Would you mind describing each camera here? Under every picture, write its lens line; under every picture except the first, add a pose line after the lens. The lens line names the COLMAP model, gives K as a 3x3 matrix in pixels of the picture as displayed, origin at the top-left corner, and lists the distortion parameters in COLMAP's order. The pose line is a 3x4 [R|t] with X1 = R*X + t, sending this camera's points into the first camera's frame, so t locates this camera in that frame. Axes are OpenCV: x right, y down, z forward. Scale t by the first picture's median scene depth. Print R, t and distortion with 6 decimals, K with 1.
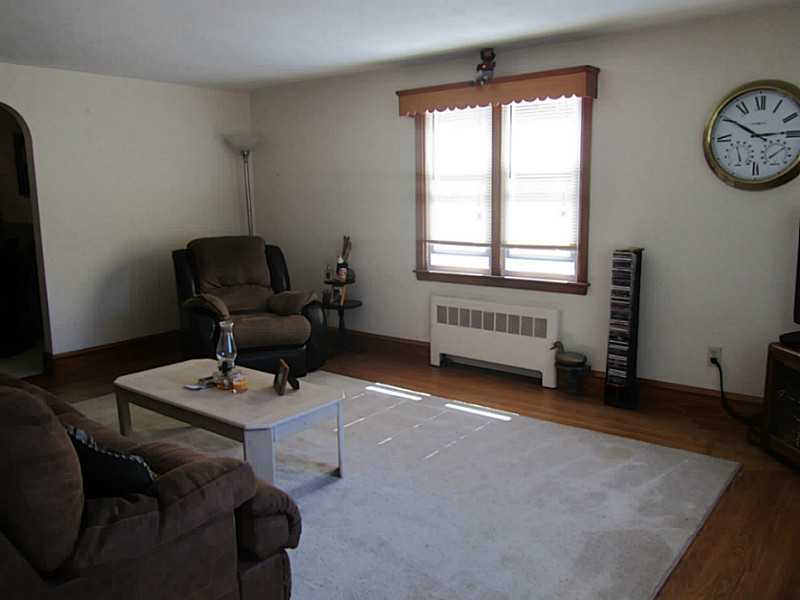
lens RADIAL K [[664.8, 0, 400.0], [0, 664.8, 300.0], [0, 0, 1]] dist [-0.033826, 0.002305]
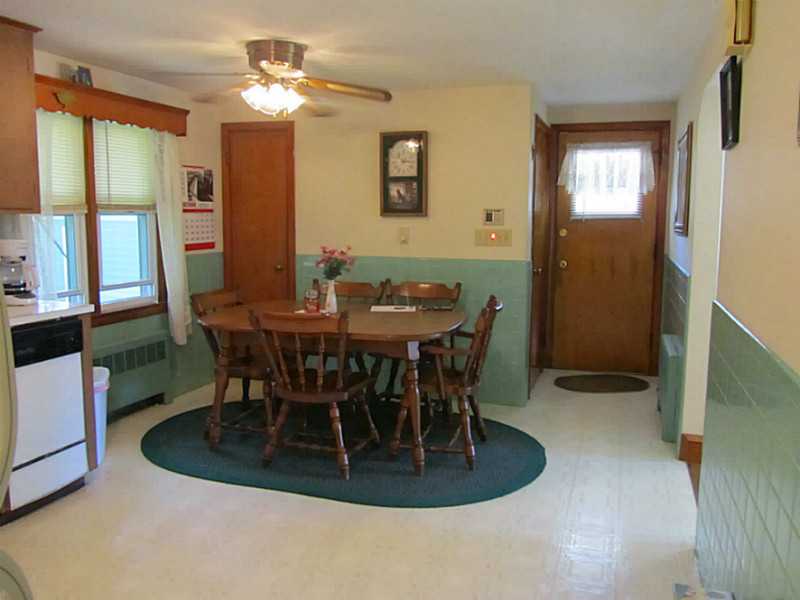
lens RADIAL K [[664.8, 0, 400.0], [0, 664.8, 300.0], [0, 0, 1]] dist [-0.033826, 0.002305]
pose [[-0.340729, -0.111844, 0.933485, -0.852227], [0.139385, 0.975917, 0.167804, -0.152905], [-0.929772, 0.187289, -0.316933, 0.961980]]
